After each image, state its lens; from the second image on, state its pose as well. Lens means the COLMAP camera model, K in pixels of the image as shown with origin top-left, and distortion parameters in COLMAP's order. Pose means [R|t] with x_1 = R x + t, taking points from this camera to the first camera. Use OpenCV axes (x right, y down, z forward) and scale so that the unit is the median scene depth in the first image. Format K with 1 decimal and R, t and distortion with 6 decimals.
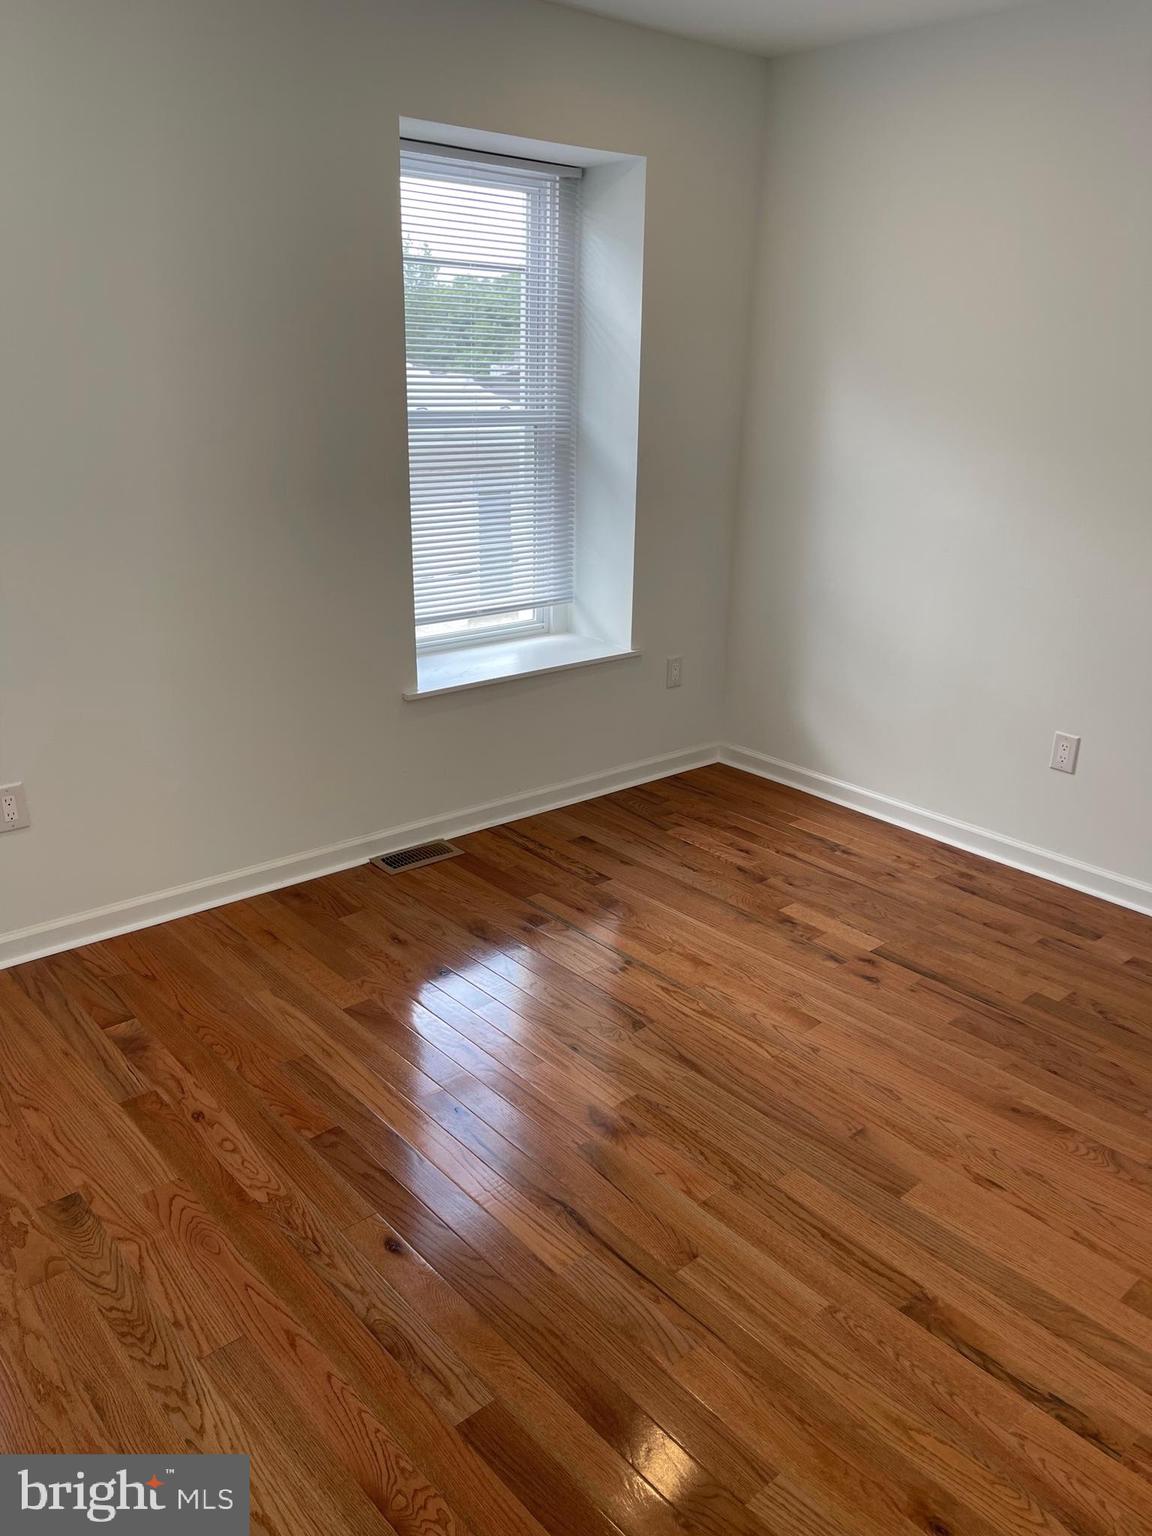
lens RADIAL K [[1157.9, 0, 576.4], [0, 1157.9, 769.1], [0, 0, 1]] dist [0.065021, -0.084981]
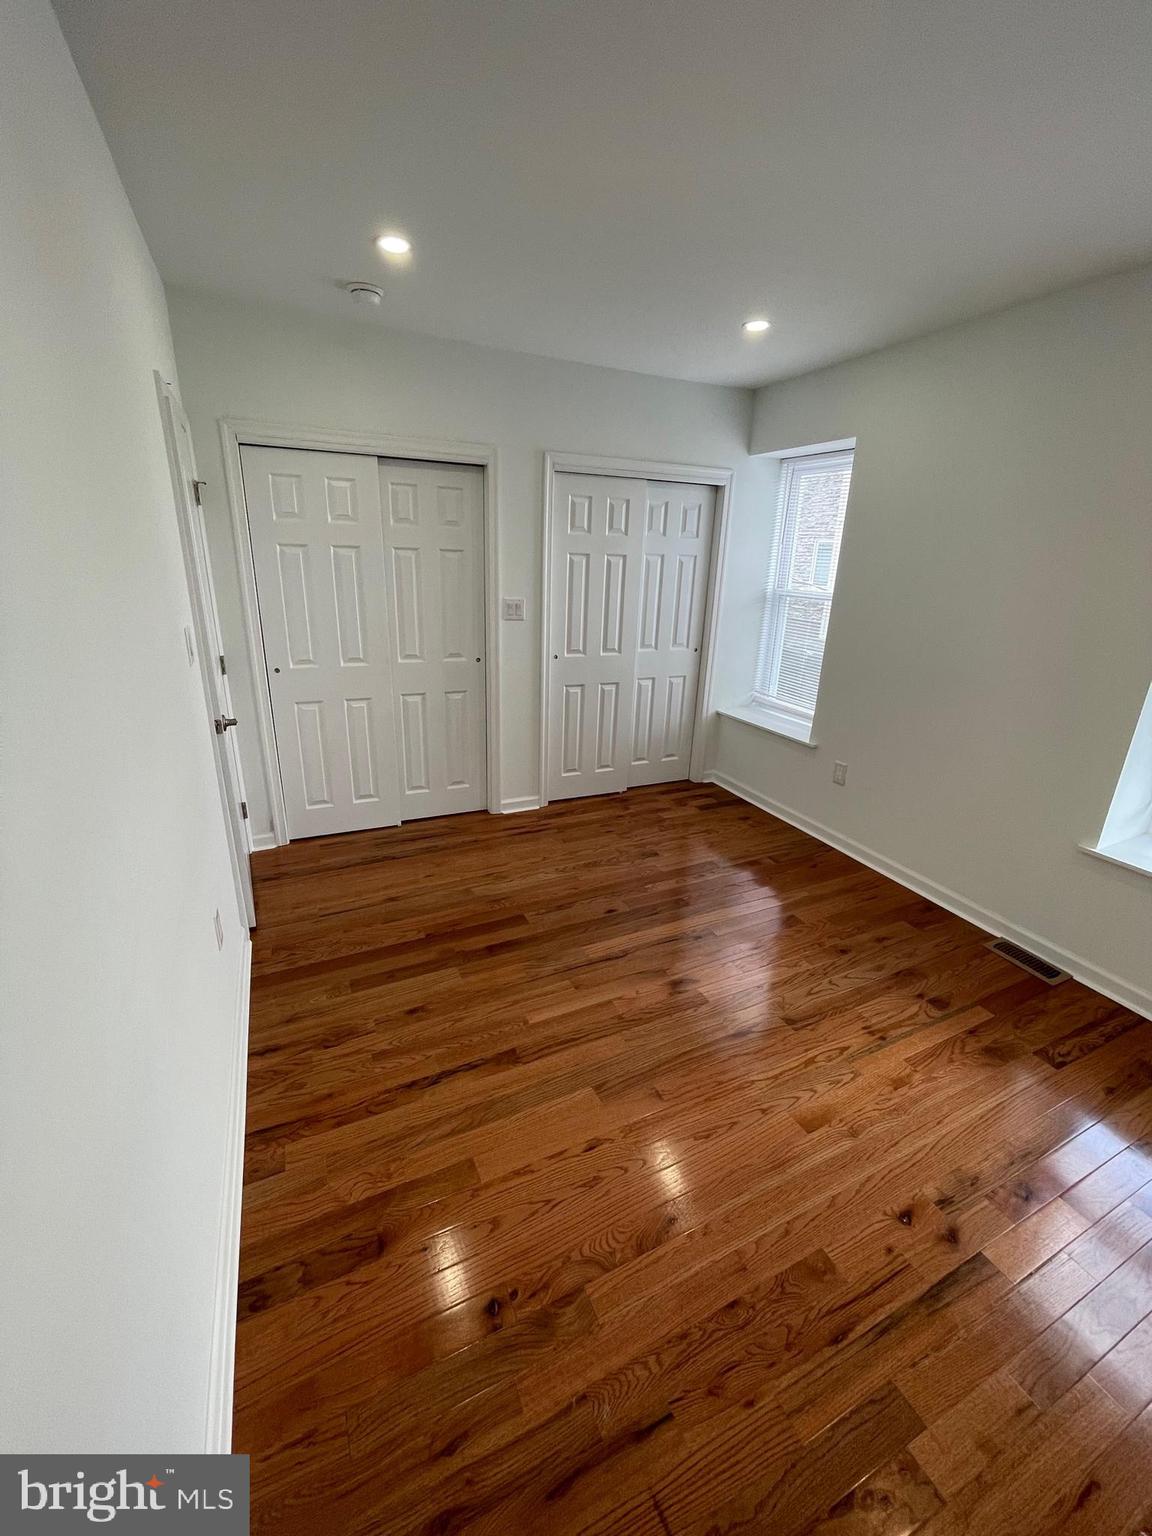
lens RADIAL K [[616.3, 0, 574.9], [0, 616.3, 761.7], [0, 0, 1]] dist [0.014621, 0.001070]
pose [[-0.271585, 0.281807, -0.920232, 0.932956], [-0.358692, 0.857641, 0.368499, -0.306305], [0.893074, 0.430159, -0.131841, 0.912300]]
